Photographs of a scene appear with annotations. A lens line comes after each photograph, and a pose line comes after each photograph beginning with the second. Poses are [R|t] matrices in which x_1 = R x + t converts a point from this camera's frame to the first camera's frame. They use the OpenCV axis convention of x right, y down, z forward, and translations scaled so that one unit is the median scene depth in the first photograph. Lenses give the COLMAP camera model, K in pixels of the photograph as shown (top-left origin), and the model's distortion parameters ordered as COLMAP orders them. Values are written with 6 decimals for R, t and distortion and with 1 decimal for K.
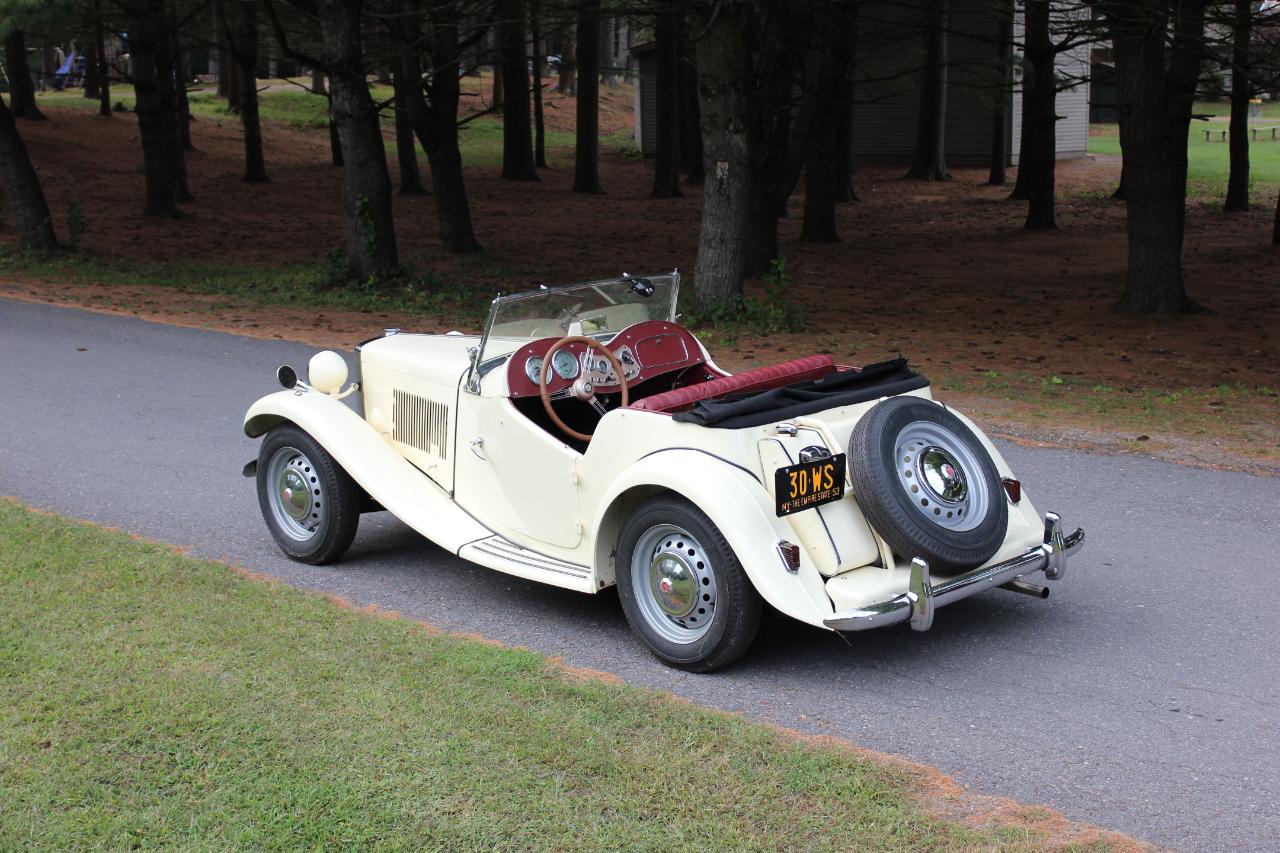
lens RADIAL K [[1772.1, 0, 640.0], [0, 1772.1, 426.5], [0, 0, 1]] dist [-0.033372, 0.086154]
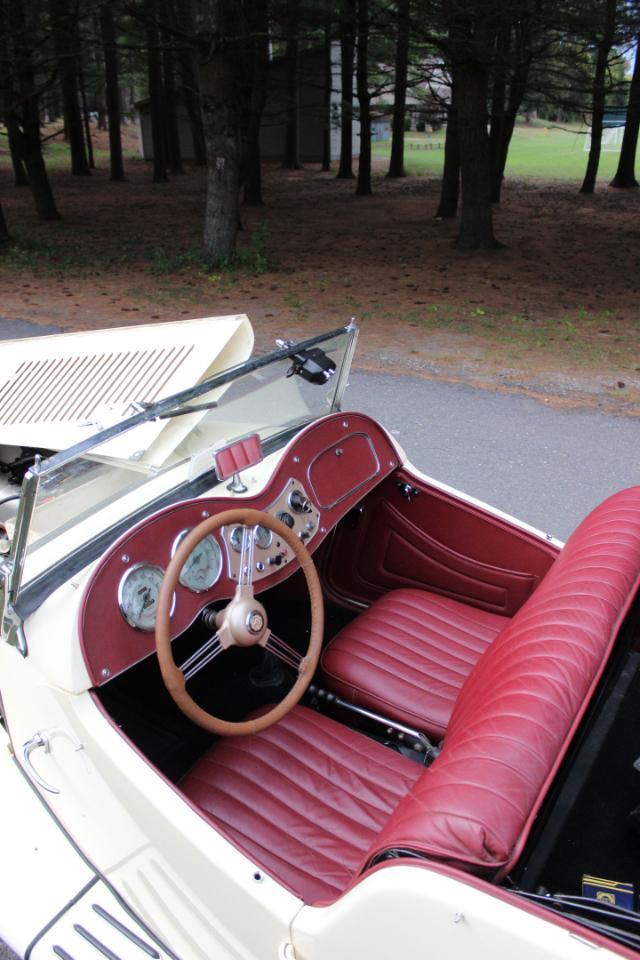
lens RADIAL K [[753.3, 0, 302.3], [0, 753.3, 451.6], [0, 0, 1]] dist [-0.138887, 0.098968]
pose [[0.978650, -0.087605, 0.185930, -0.017660], [0.044008, 0.972950, 0.226785, -0.039109], [-0.200768, -0.213761, 0.956033, 0.285217]]
